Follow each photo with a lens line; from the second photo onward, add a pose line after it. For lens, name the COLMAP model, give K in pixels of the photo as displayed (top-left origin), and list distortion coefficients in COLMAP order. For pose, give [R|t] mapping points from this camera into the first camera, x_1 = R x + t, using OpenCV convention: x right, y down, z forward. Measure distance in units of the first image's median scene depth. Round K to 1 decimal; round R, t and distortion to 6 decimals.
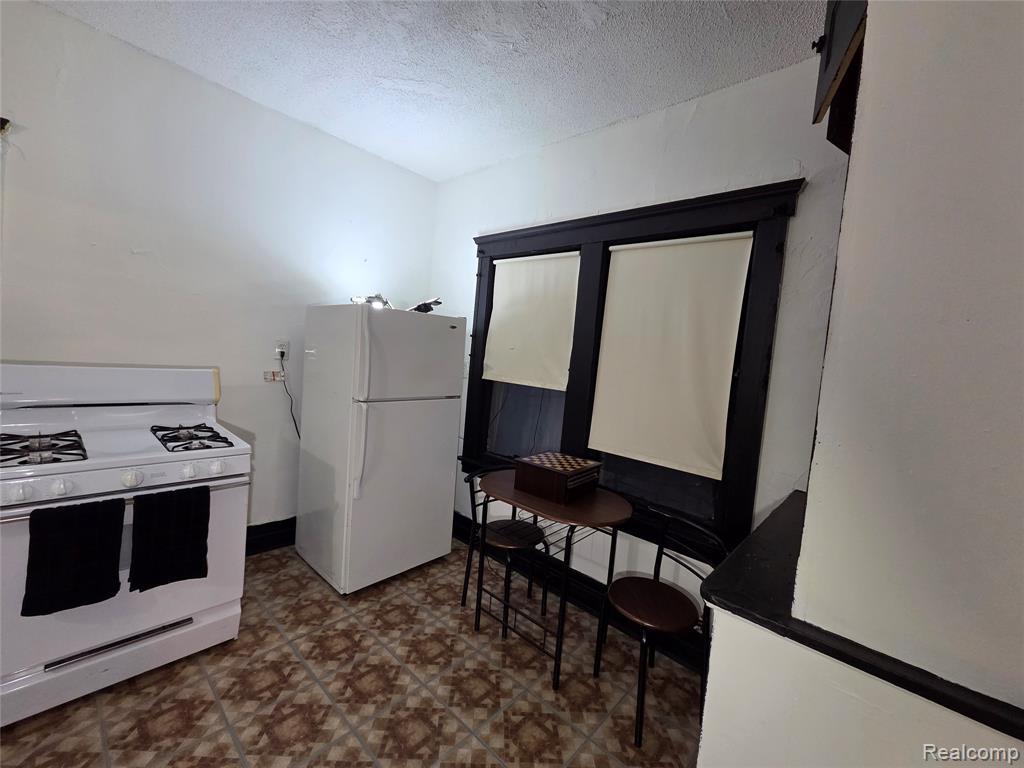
lens RADIAL K [[412.8, 0, 512.0], [0, 412.8, 384.0], [0, 0, 1]] dist [0.000422, 0.000080]
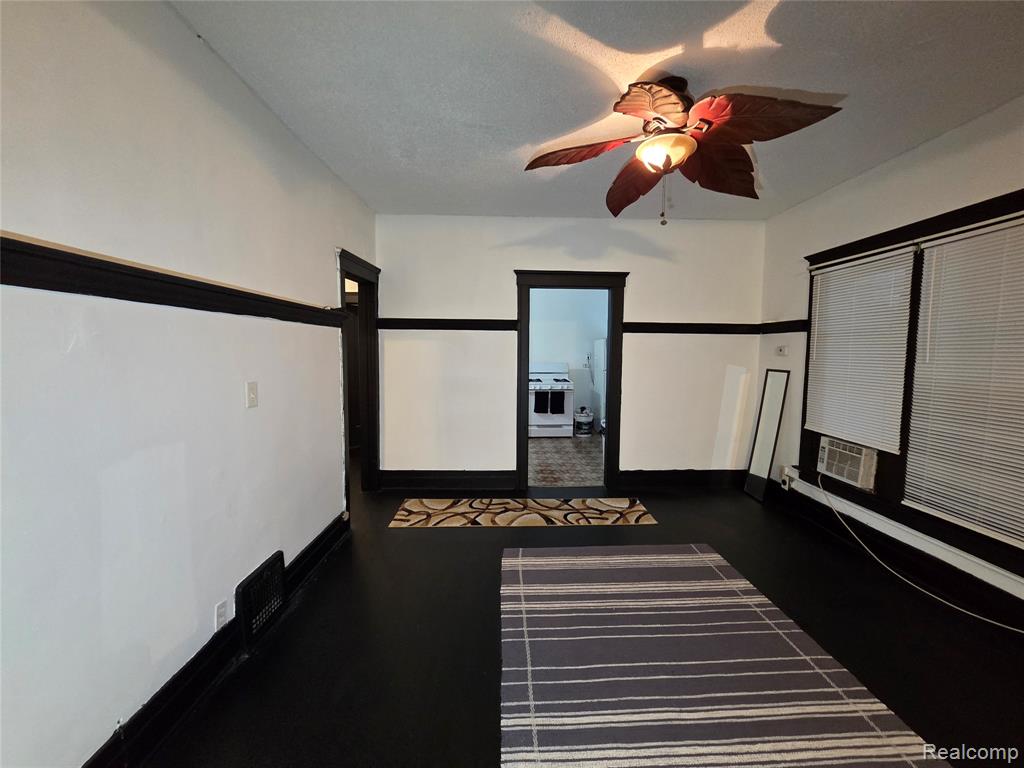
lens RADIAL K [[412.8, 0, 512.0], [0, 412.8, 384.0], [0, 0, 1]] dist [0.000422, 0.000080]
pose [[0.705765, -0.029015, -0.707852, 1.594616], [0.007299, 0.999406, -0.033688, 0.306268], [0.708409, 0.018609, 0.705557, -2.008437]]
